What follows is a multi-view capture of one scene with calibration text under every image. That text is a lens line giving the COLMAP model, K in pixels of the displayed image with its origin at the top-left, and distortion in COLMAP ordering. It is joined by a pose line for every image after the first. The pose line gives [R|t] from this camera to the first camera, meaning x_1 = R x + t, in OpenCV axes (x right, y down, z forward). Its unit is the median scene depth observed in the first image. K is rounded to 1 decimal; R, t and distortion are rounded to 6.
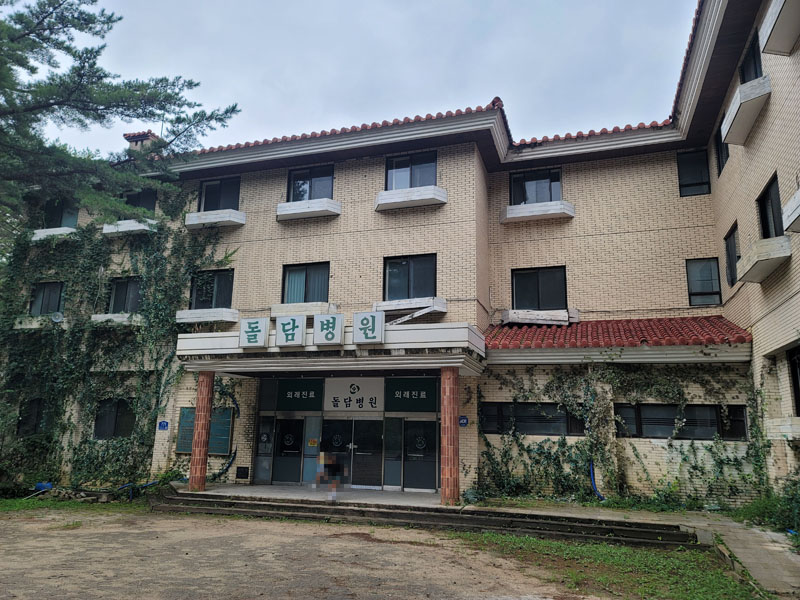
lens RADIAL K [[577.3, 0, 401.0], [0, 577.3, 302.2], [0, 0, 1]] dist [0.060977, -0.003847]
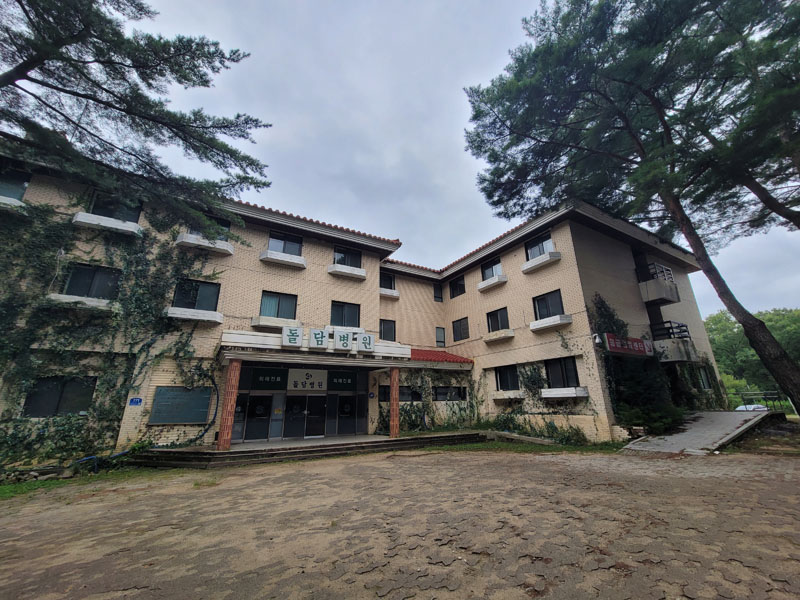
lens RADIAL K [[326.4, 0, 398.6], [0, 326.4, 297.1], [0, 0, 1]] dist [0.000321, 0.000538]
pose [[0.661800, 0.207600, 0.720363, -0.599242], [-0.134706, 0.978184, -0.158146, 0.041050], [-0.737479, 0.007623, 0.675327, 0.179045]]
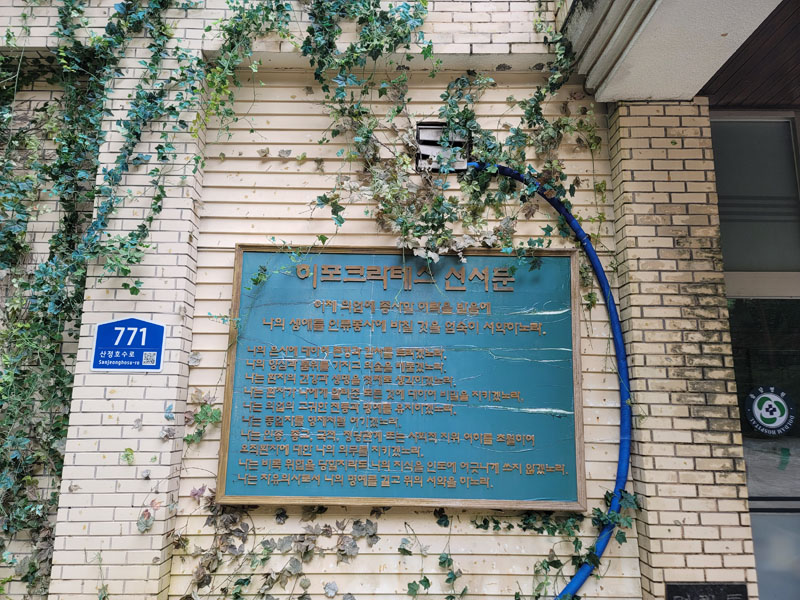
lens RADIAL K [[577.3, 0, 400.3], [0, 577.3, 301.6], [0, 0, 1]] dist [0.060977, -0.003847]
pose [[0.950236, 0.049469, 0.307579, -0.402606], [-0.054871, 0.998454, 0.008933, 0.201933], [-0.306661, -0.025366, 0.951481, 0.853732]]
